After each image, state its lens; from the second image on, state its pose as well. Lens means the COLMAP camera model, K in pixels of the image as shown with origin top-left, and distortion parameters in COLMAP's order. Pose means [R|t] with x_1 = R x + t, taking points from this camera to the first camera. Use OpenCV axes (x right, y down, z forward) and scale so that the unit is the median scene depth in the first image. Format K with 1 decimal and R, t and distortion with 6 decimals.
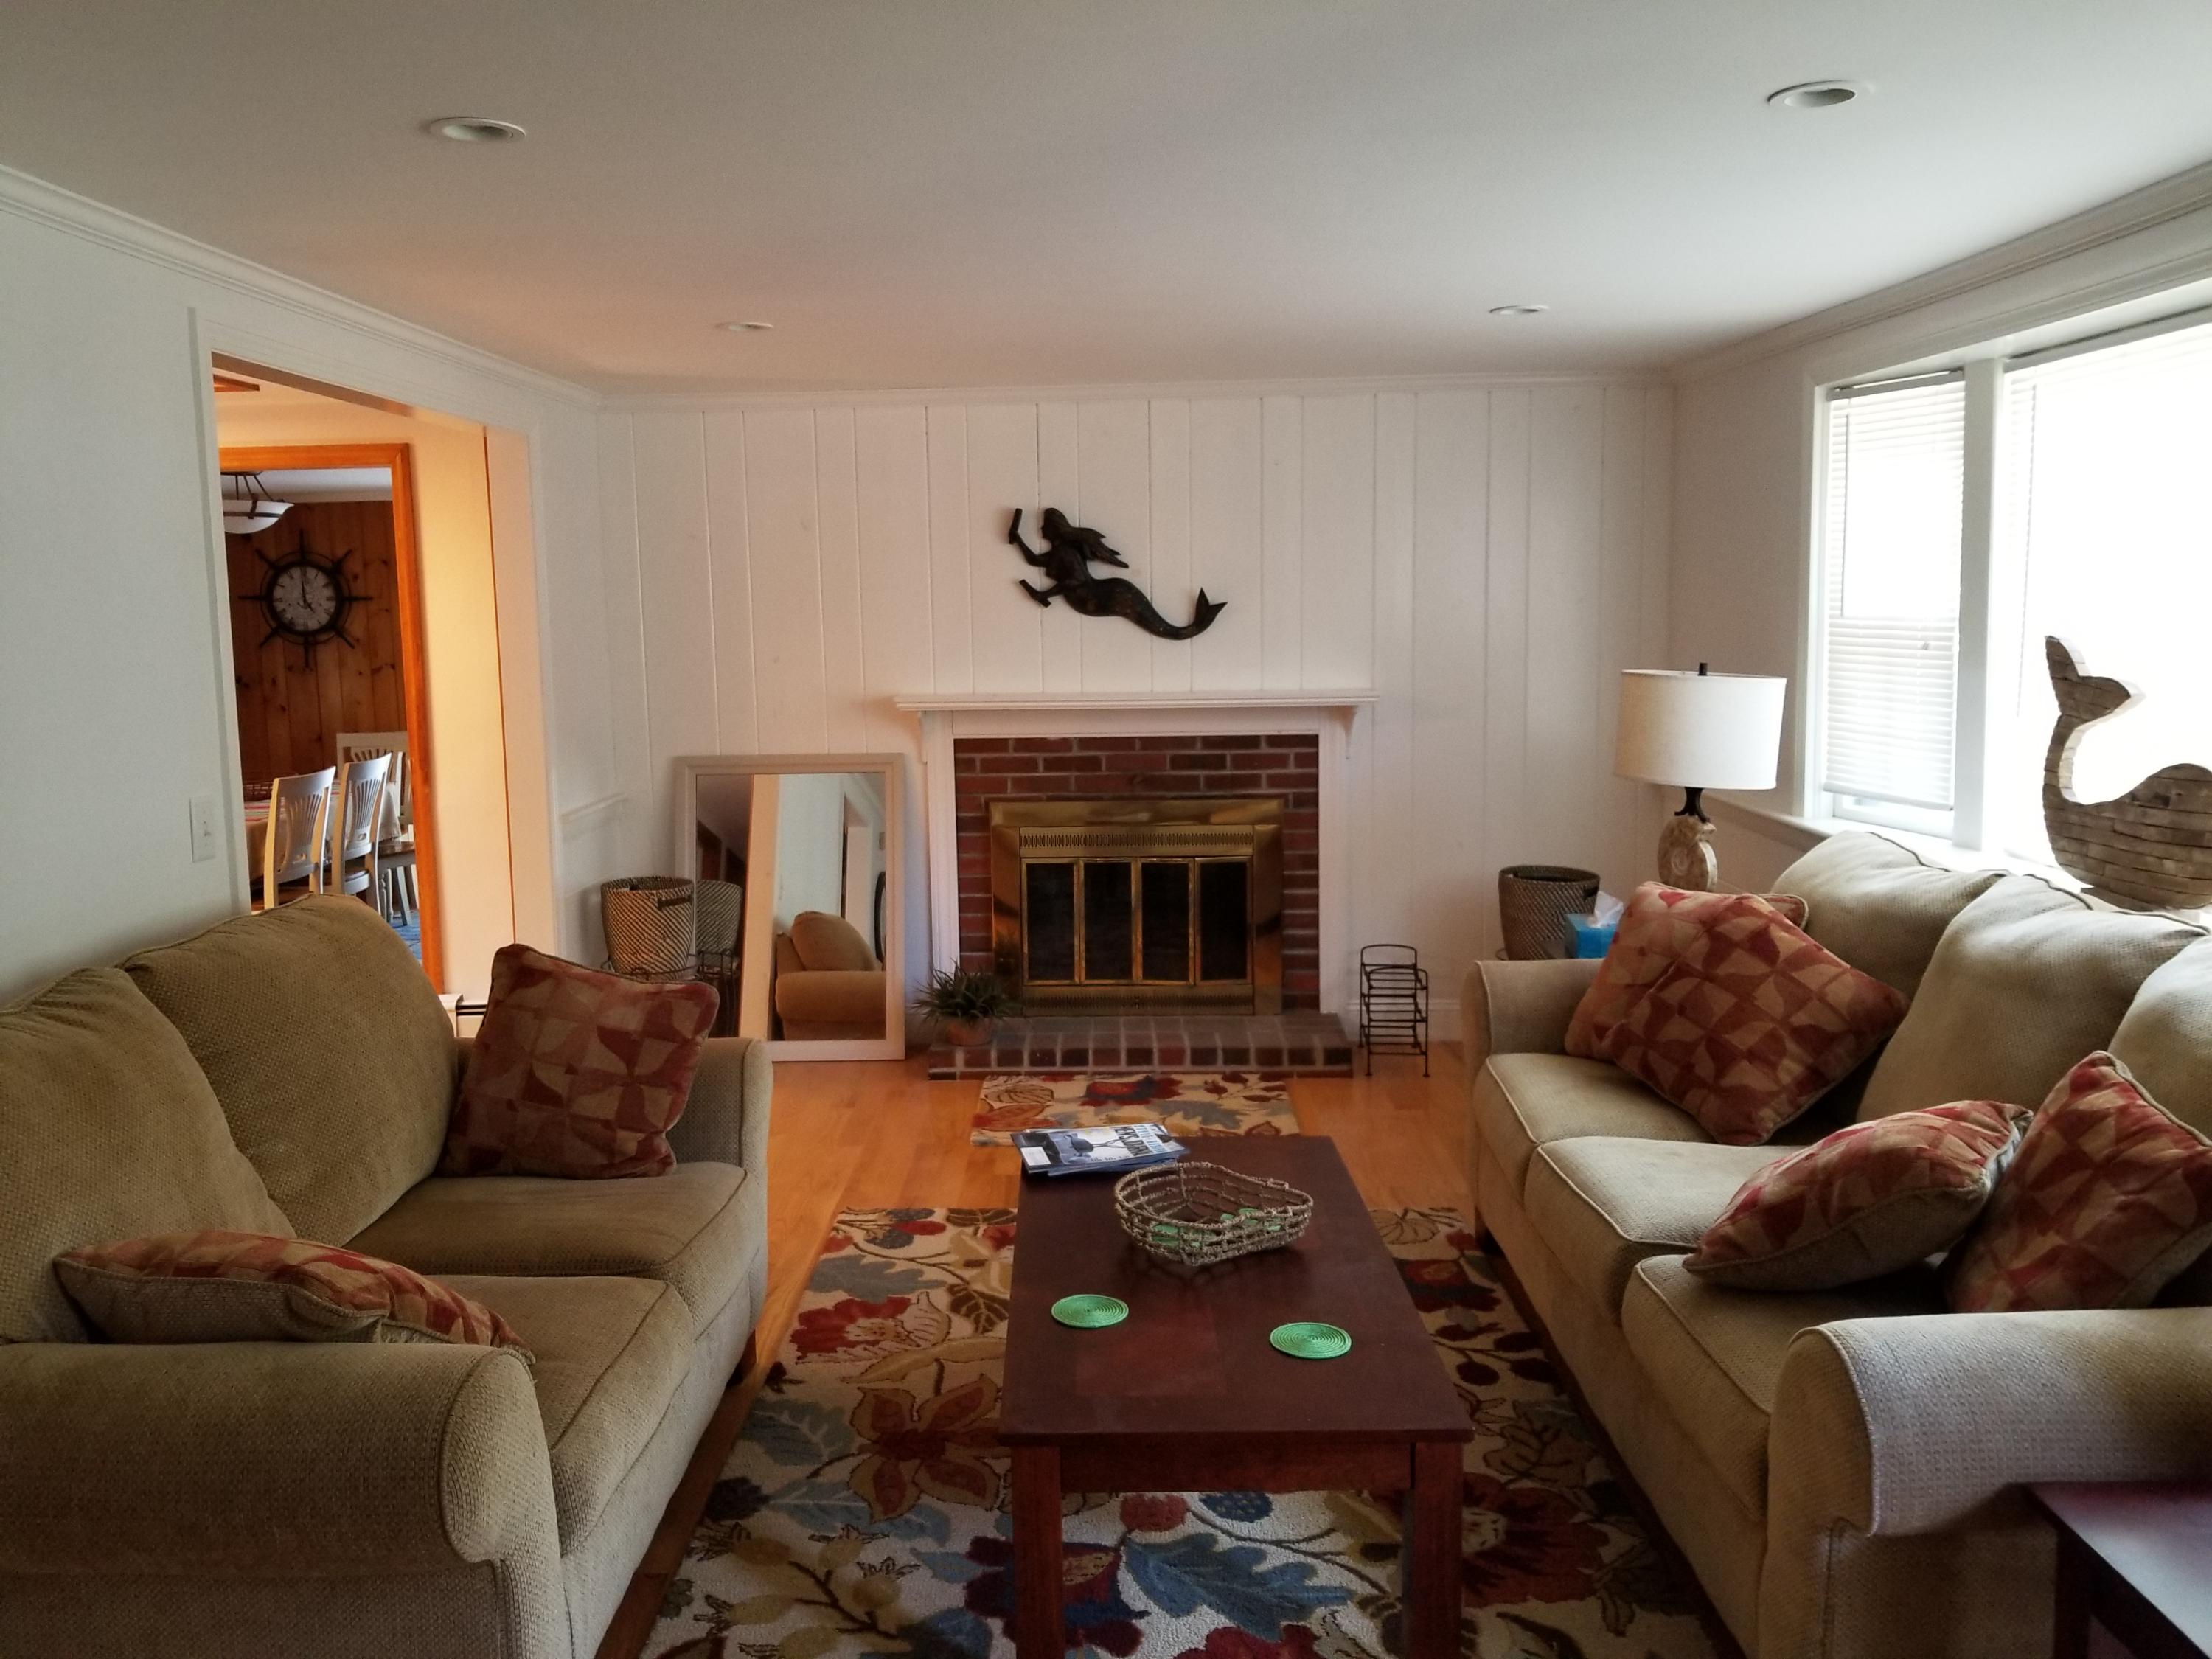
lens RADIAL K [[1758.5, 0, 1100.8], [0, 1758.5, 822.9], [0, 0, 1]] dist [0.050603, -0.083923]
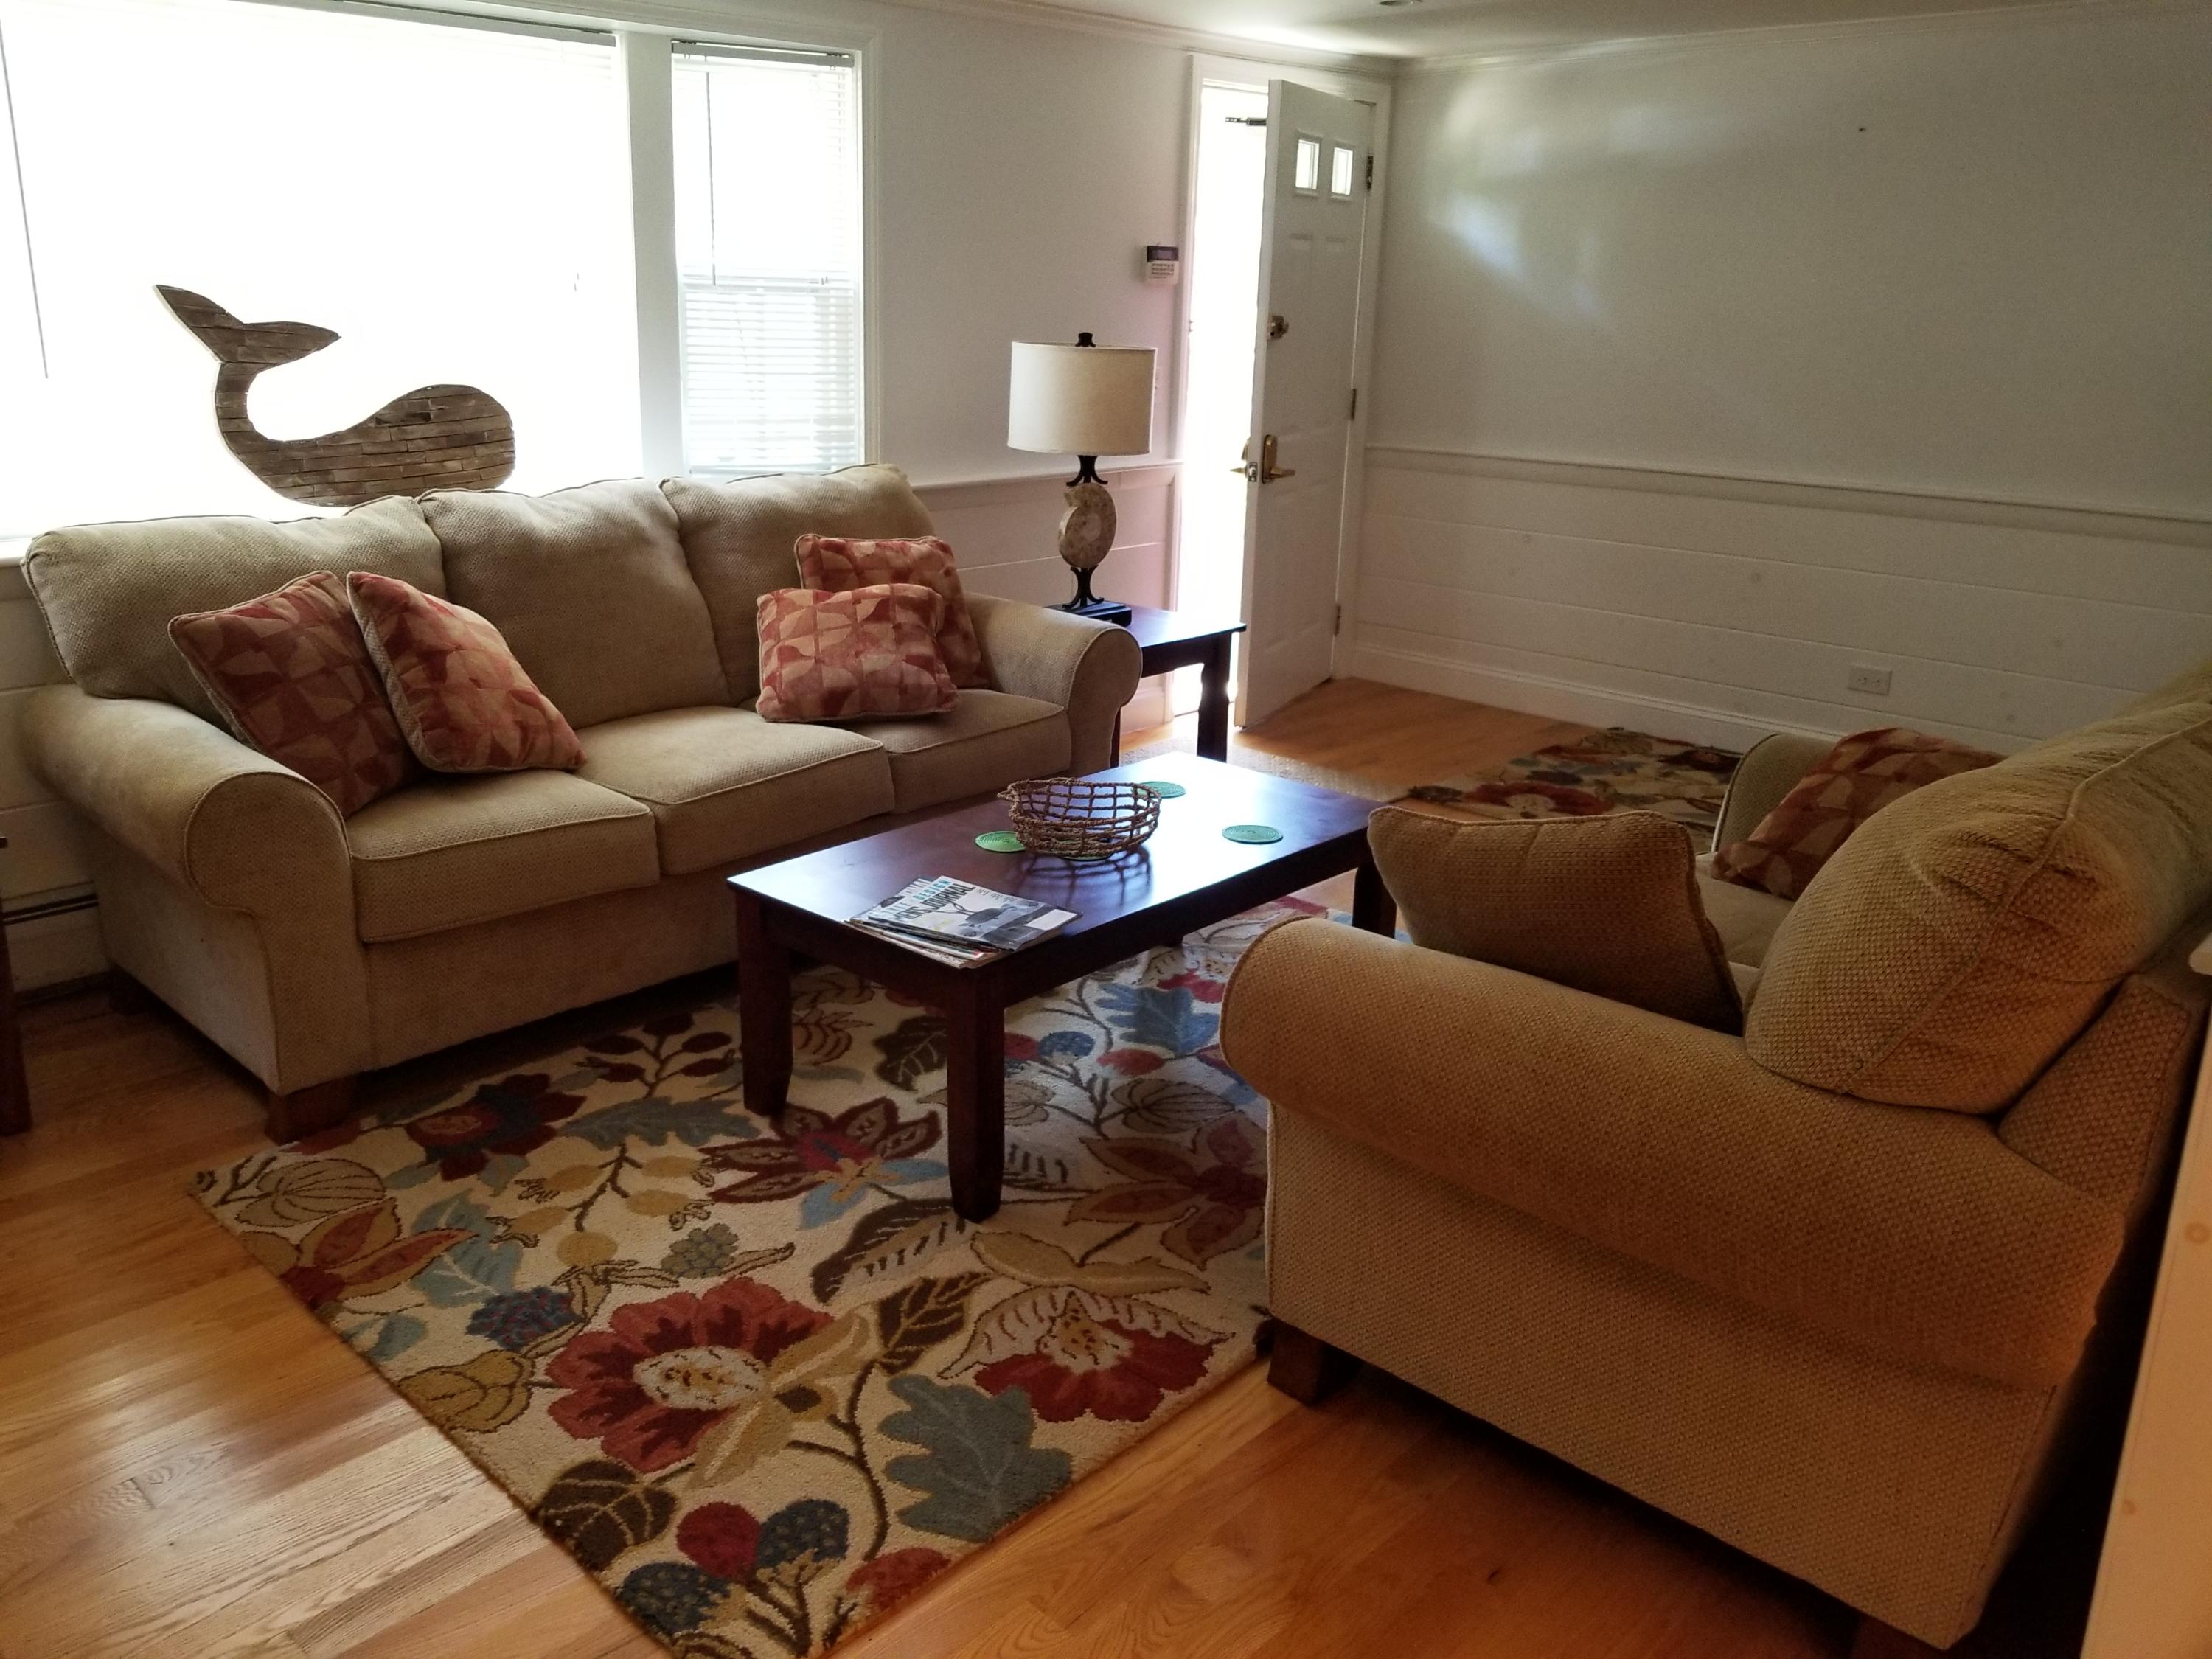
lens RADIAL K [[1758.5, 0, 994.3], [0, 1758.5, 789.3], [0, 0, 1]] dist [0.050603, -0.083923]
pose [[-0.708570, -0.189782, 0.679641, -0.533016], [0.085736, 0.932864, 0.349877, -0.152277], [-0.700413, 0.306183, -0.644728, 1.425861]]
